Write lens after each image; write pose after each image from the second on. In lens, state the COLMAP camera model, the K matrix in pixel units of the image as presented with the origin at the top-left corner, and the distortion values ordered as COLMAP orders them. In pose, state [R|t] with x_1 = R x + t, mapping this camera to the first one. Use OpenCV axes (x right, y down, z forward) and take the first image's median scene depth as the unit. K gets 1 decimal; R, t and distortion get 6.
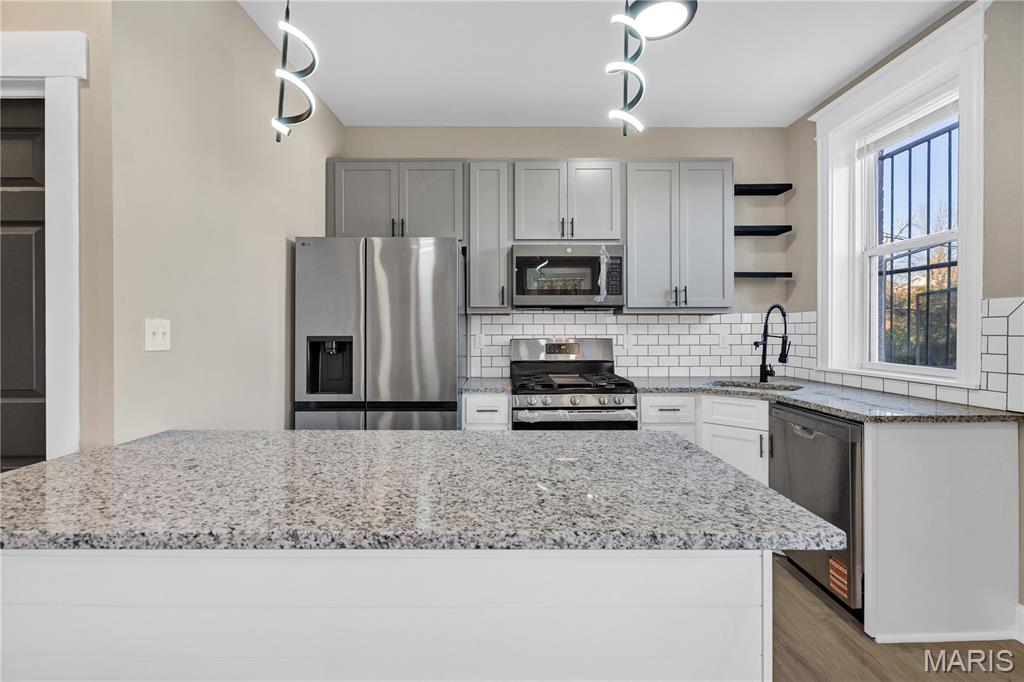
lens RADIAL K [[464.0, 0, 504.4], [0, 464.0, 334.0], [0, 0, 1]] dist [0.002168, -0.000123]
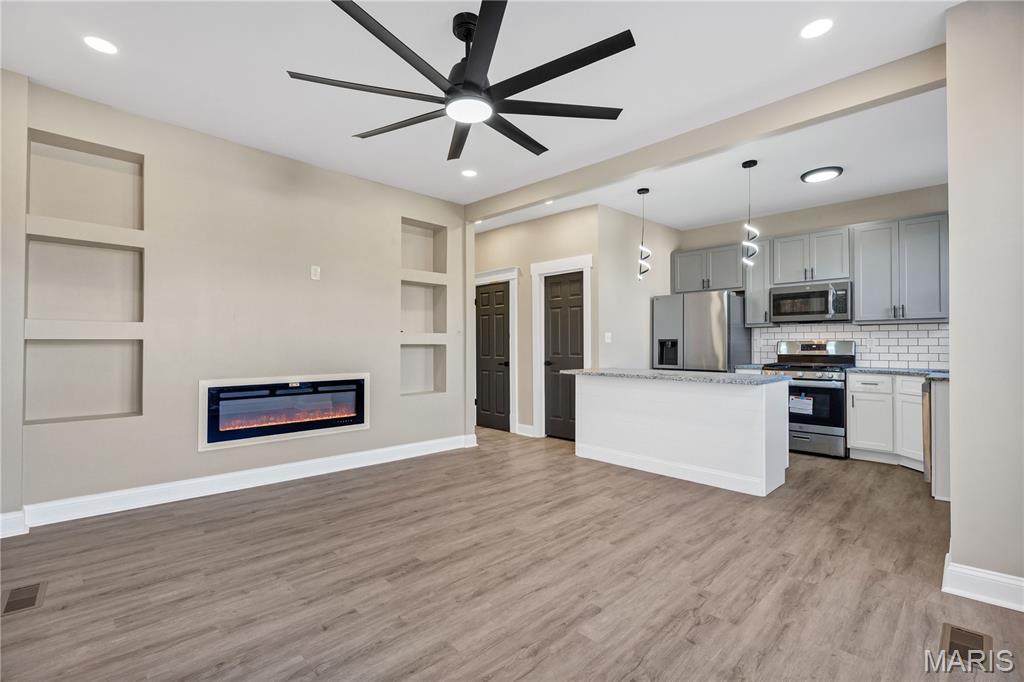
lens RADIAL K [[464.0, 0, 504.4], [0, 464.0, 334.0], [0, 0, 1]] dist [0.002168, -0.000123]
pose [[0.695540, -0.015717, -0.718315, 0.669534], [-0.003799, 0.999666, -0.025552, 0.038206], [0.718477, 0.020502, 0.695248, -1.101475]]
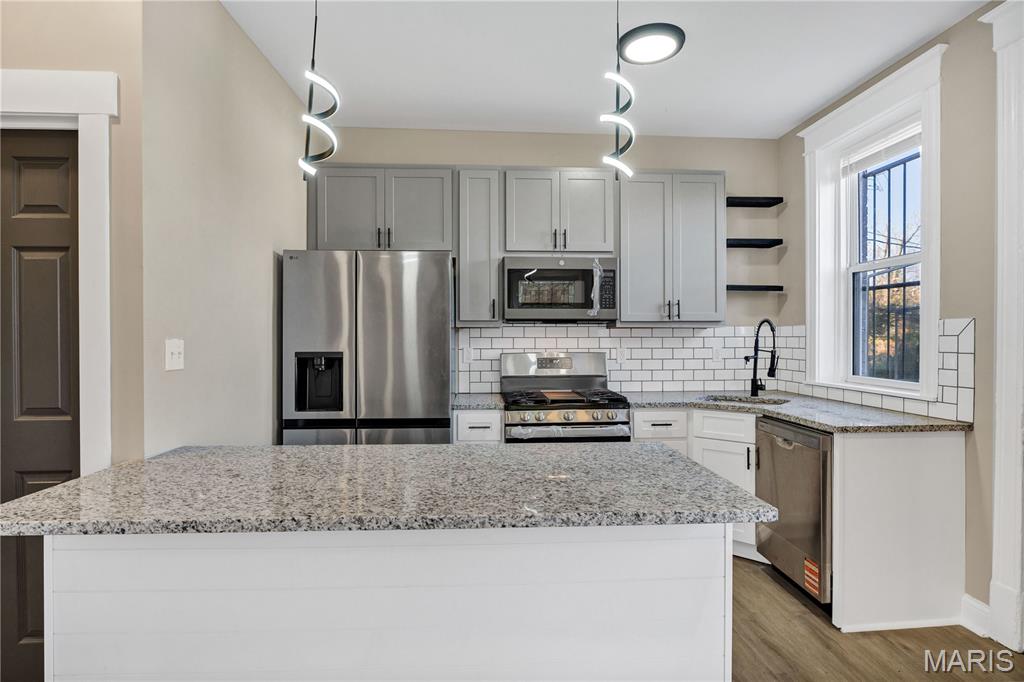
lens RADIAL K [[545.4, 0, 512.0], [0, 545.4, 341.0], [0, 0, 1]] dist [-0.013891, 0.000367]
pose [[0.998211, -0.000013, 0.059784, -0.038878], [0.000014, 1.000000, -0.000009, -0.017862], [-0.059784, 0.000010, 0.998211, -0.161052]]
